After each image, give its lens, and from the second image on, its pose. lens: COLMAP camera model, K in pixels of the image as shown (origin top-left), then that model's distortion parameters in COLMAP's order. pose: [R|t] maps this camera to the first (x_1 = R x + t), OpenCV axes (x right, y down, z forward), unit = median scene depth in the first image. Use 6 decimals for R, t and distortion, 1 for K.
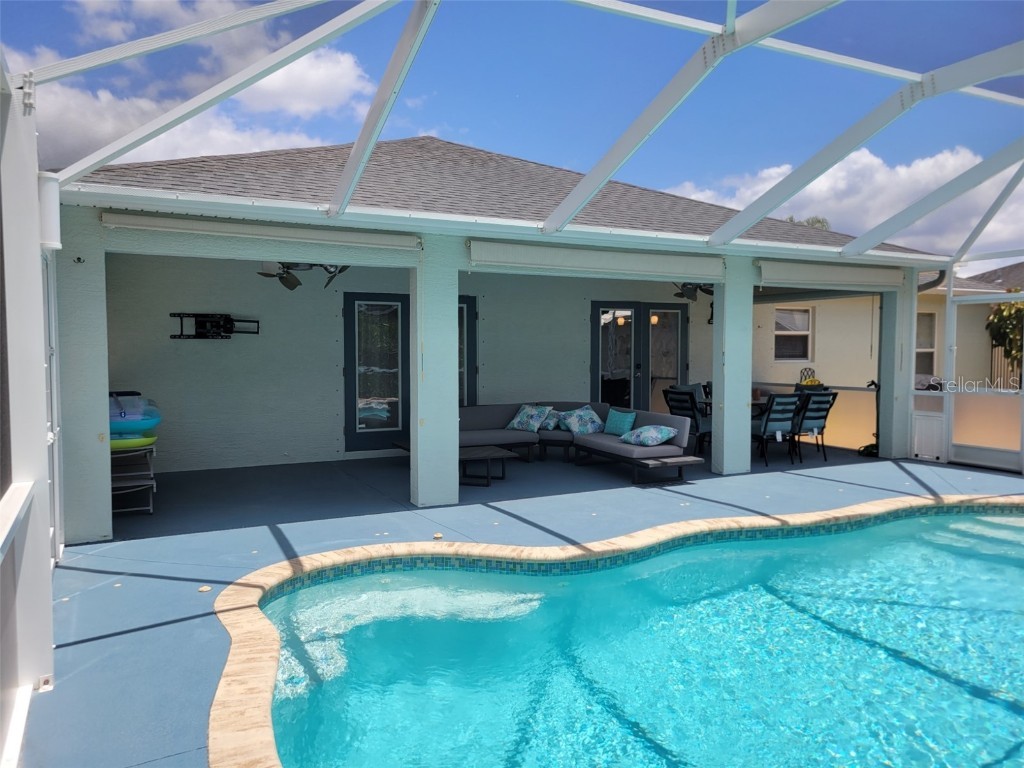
lens RADIAL K [[758.5, 0, 516.9], [0, 758.5, 385.9], [0, 0, 1]] dist [0.059960, -0.032907]
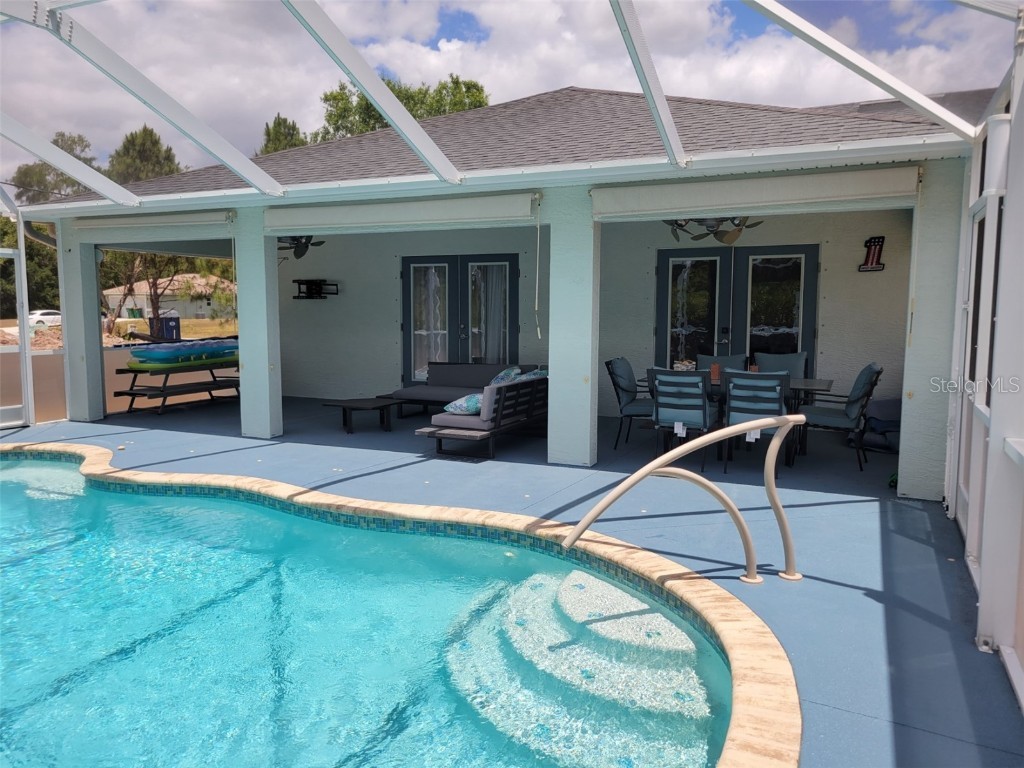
lens RADIAL K [[785.7, 0, 512.0], [0, 785.7, 384.0], [0, 0, 1]] dist [0.034722, -0.004299]
pose [[0.608510, 0.078072, -0.789697, 0.881131], [-0.042395, 0.996926, 0.065891, -0.019977], [0.792413, -0.006616, 0.609949, 0.453560]]
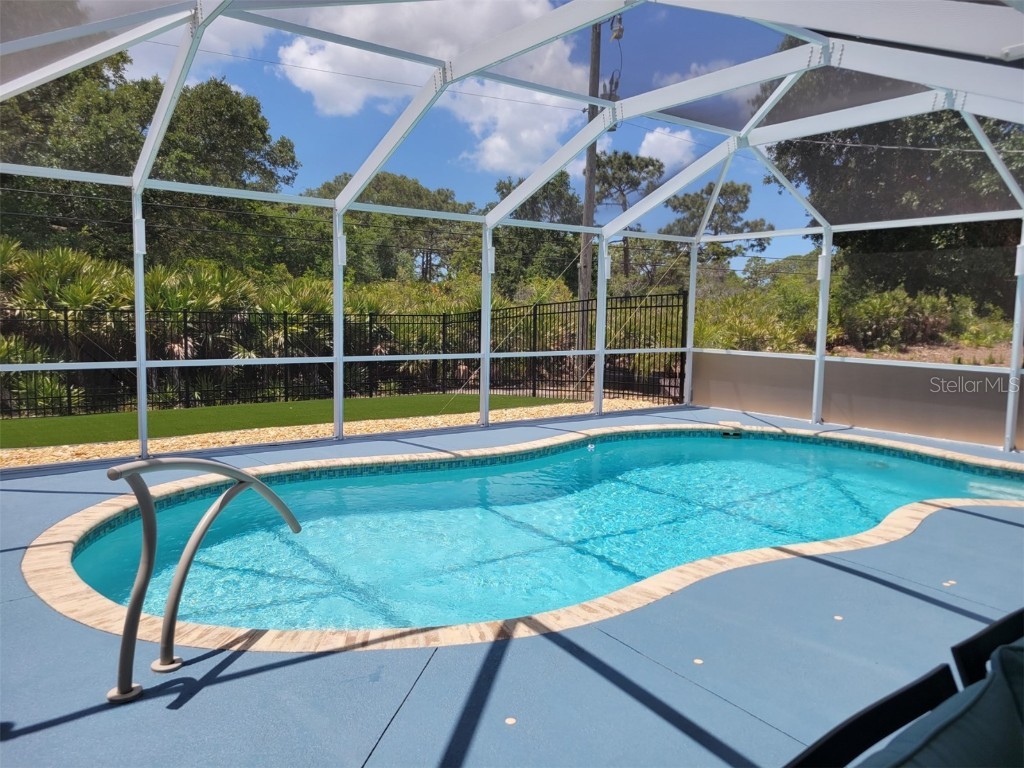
lens RADIAL K [[767.4, 0, 510.1], [0, 767.4, 379.2], [0, 0, 1]] dist [0.050048, -0.035776]
pose [[-0.988921, -0.003758, -0.148393, 0.499936], [-0.025137, 0.989481, 0.142460, -0.062212], [0.146297, 0.144612, -0.978614, 1.211102]]
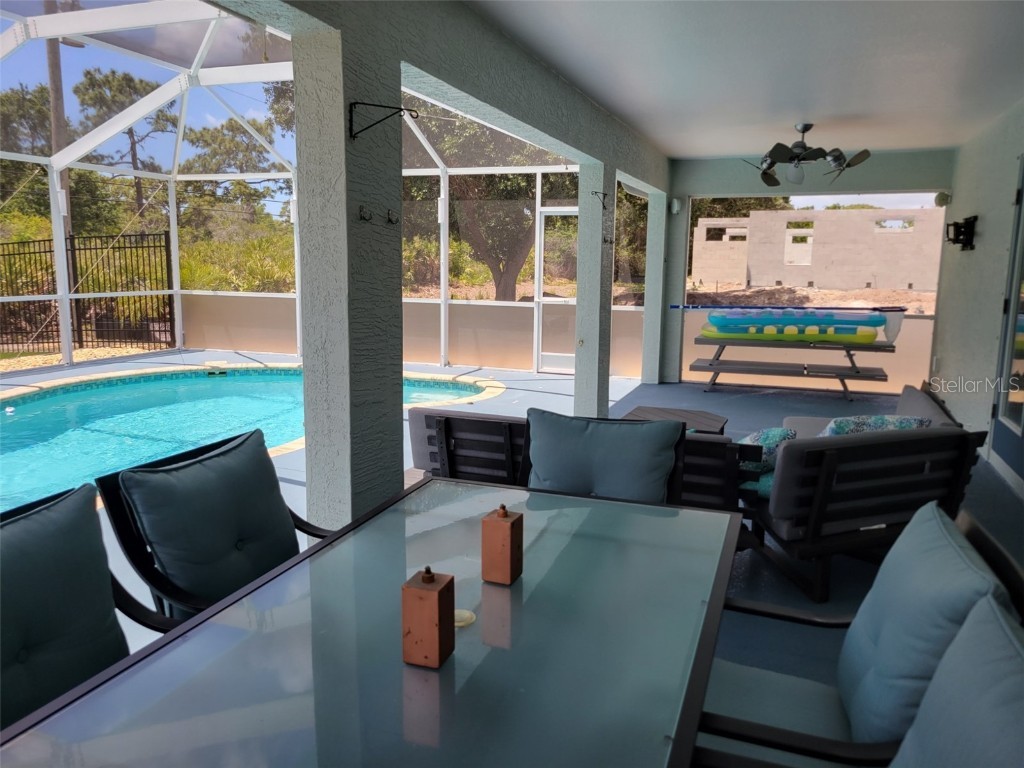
lens RADIAL K [[767.4, 0, 510.1], [0, 767.4, 379.2], [0, 0, 1]] dist [0.050048, -0.035776]
pose [[-0.746932, 0.092340, -0.658457, 0.447788], [-0.047745, 0.980304, 0.191635, -0.063916], [0.663183, 0.174577, -0.727812, 1.300076]]
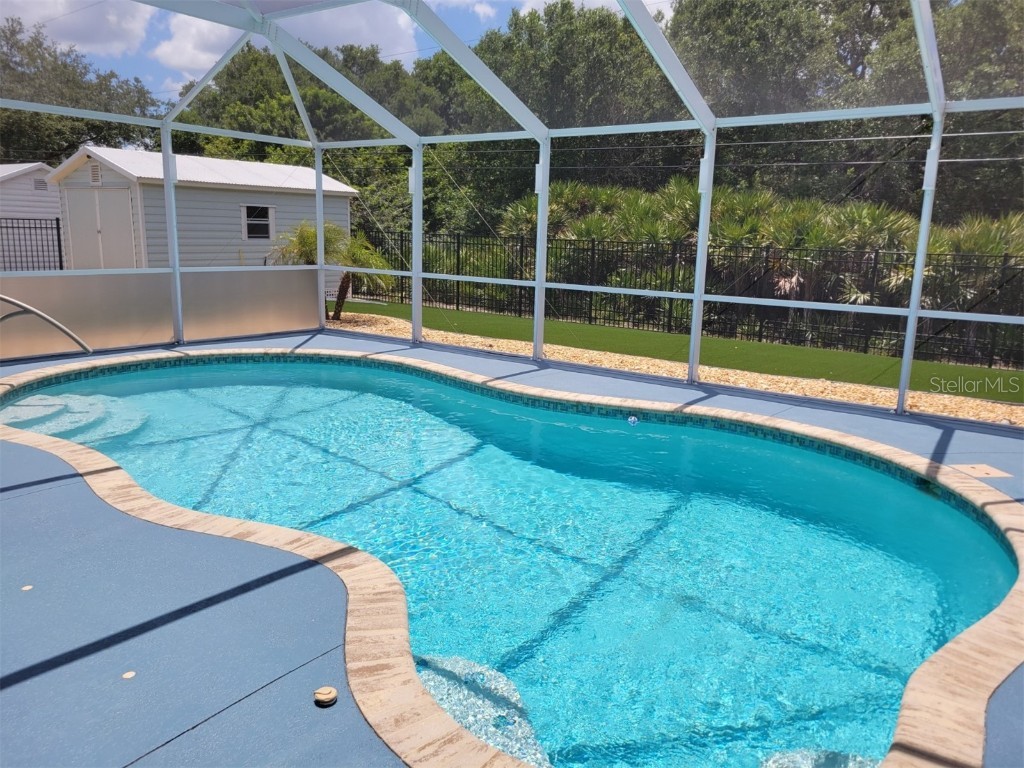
lens RADIAL K [[750.3, 0, 585.1], [0, 750.3, 383.3], [0, 0, 1]] dist [0.040197, -0.003005]
pose [[-0.474412, -0.181817, 0.861322, -0.313019], [0.007755, 0.977537, 0.210620, -0.027508], [-0.880269, 0.106600, -0.462346, 0.686437]]
